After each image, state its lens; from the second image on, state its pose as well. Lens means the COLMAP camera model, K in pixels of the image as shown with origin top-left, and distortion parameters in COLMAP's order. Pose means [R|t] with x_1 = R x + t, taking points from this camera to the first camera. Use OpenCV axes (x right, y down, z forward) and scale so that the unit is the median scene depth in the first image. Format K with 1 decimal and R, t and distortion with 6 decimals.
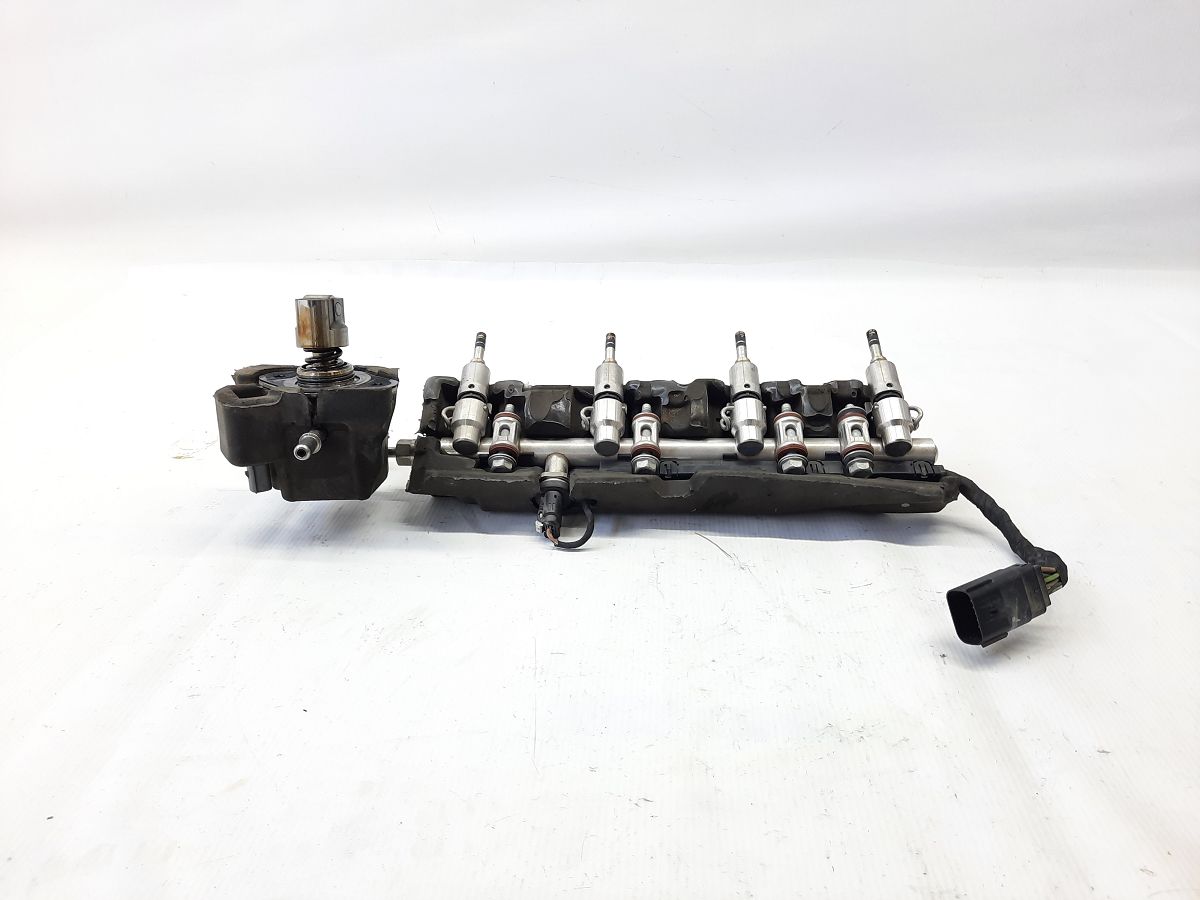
lens RADIAL K [[790.3, 0, 600.0], [0, 790.3, 450.0], [0, 0, 1]] dist [0.022827, -0.000869]
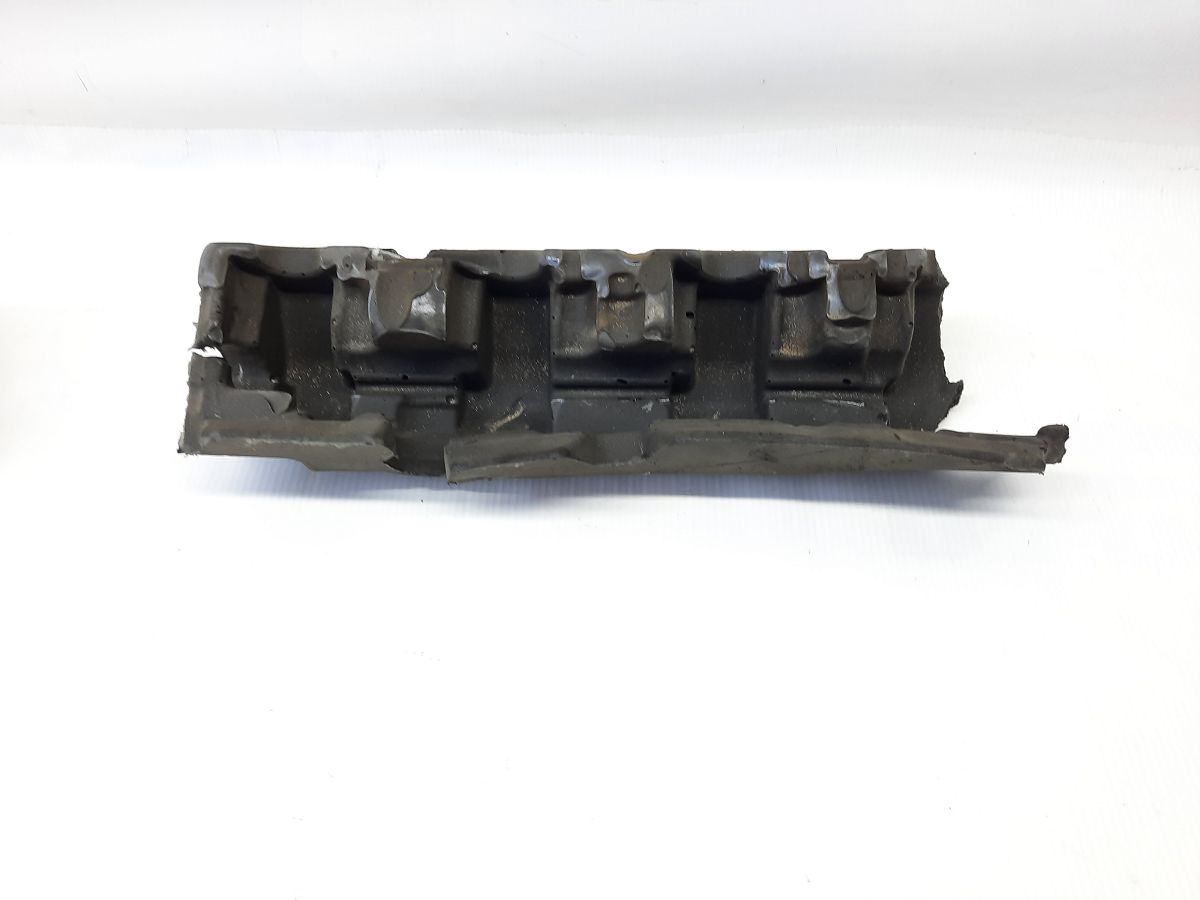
lens RADIAL K [[790.3, 0, 600.0], [0, 790.3, 450.0], [0, 0, 1]] dist [0.022827, -0.000869]
pose [[0.999068, -0.018376, 0.039052, 0.054925], [0.004877, 0.947103, 0.320892, -0.142916], [-0.042883, -0.320403, 0.946310, 0.394070]]
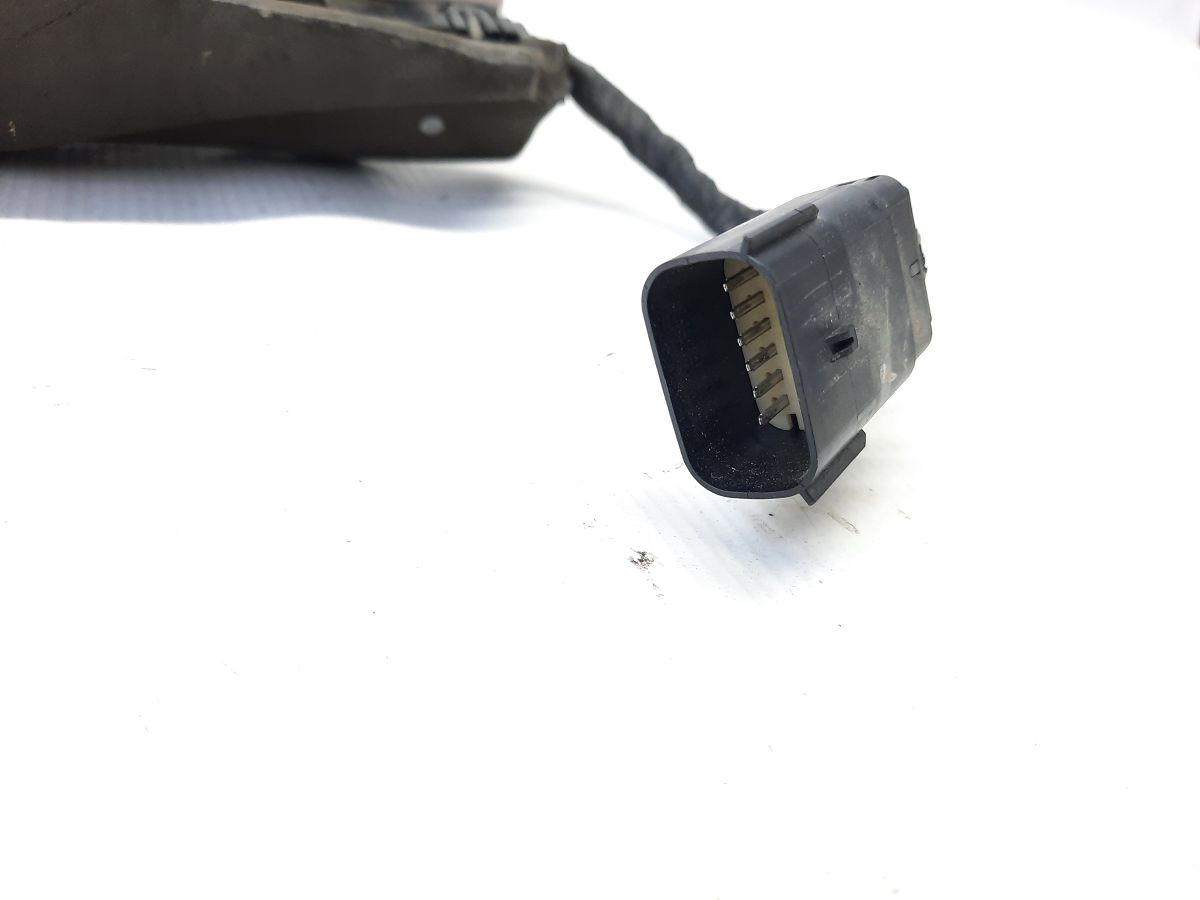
lens RADIAL K [[790.3, 0, 600.0], [0, 790.3, 450.0], [0, 0, 1]] dist [0.022827, -0.000869]
pose [[0.826208, -0.113018, 0.551912, 0.224860], [0.007401, 0.981764, 0.189962, 0.138464], [-0.563316, -0.152864, 0.811978, 0.619423]]
